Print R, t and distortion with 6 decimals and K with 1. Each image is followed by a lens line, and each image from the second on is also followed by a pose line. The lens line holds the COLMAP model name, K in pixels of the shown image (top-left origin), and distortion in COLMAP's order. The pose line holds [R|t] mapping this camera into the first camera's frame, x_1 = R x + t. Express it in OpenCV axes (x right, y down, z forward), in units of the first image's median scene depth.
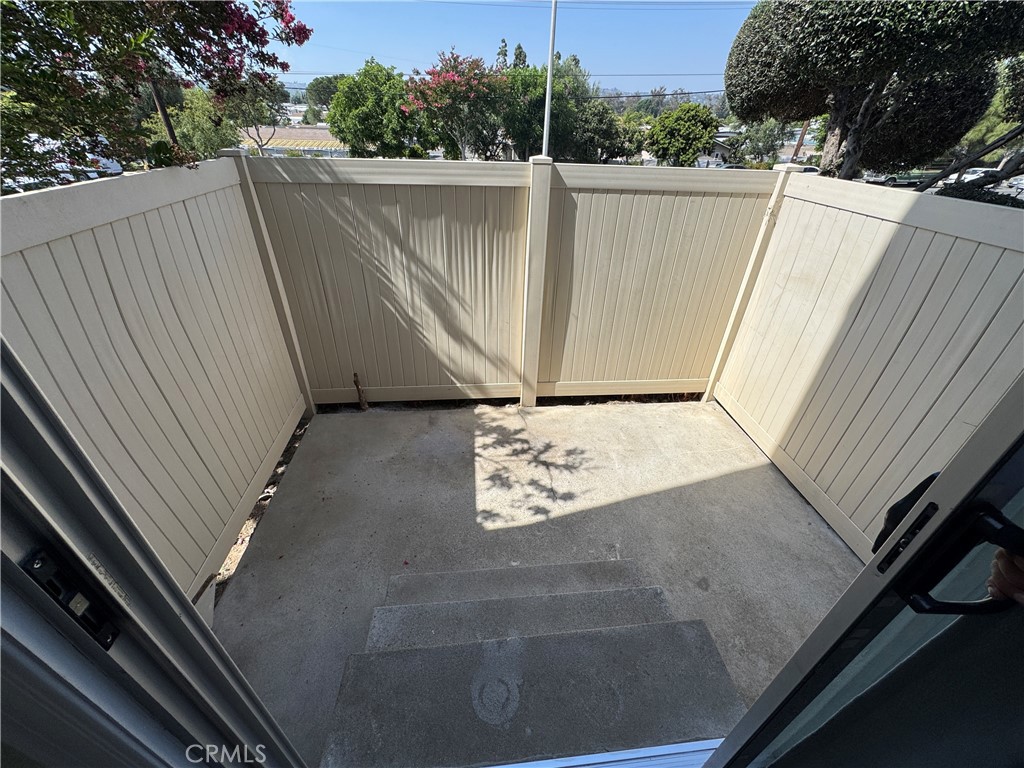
lens RADIAL K [[409.4, 0, 505.3], [0, 409.4, 382.8], [0, 0, 1]] dist [-0.002957, 0.000376]
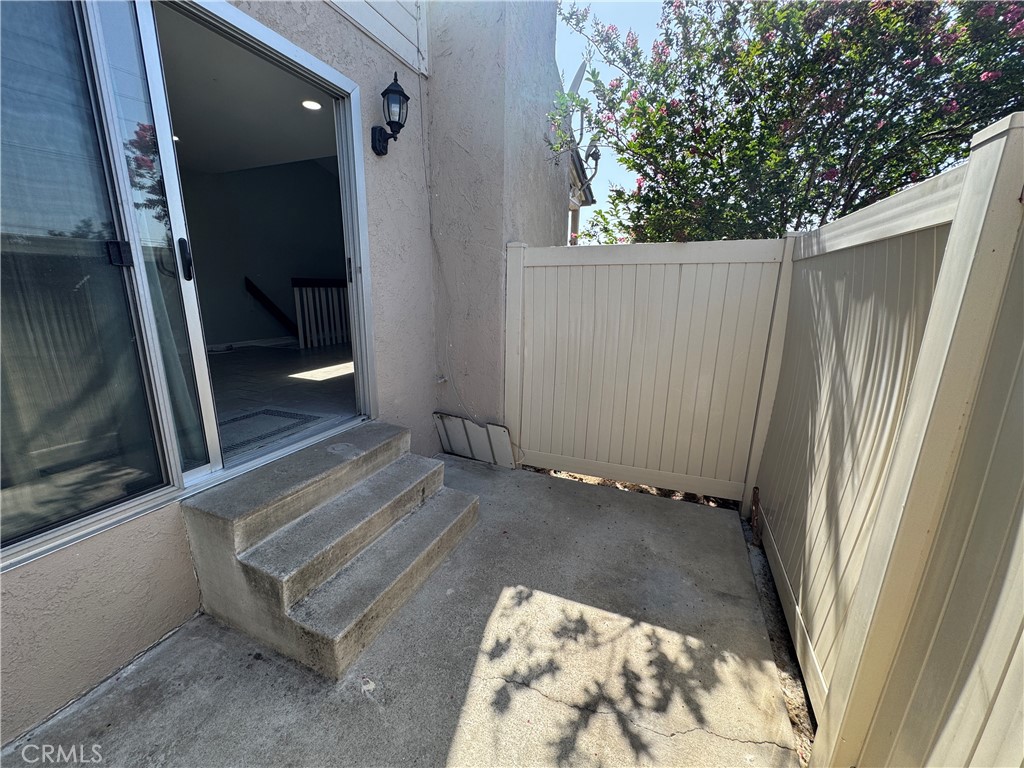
lens RADIAL K [[409.4, 0, 510.4], [0, 409.4, 385.6], [0, 0, 1]] dist [-0.002957, 0.000376]
pose [[-0.464829, 0.177662, -0.867393, 0.523639], [-0.499374, 0.756367, 0.422532, -0.282411], [0.731135, 0.629559, -0.262862, 0.815654]]
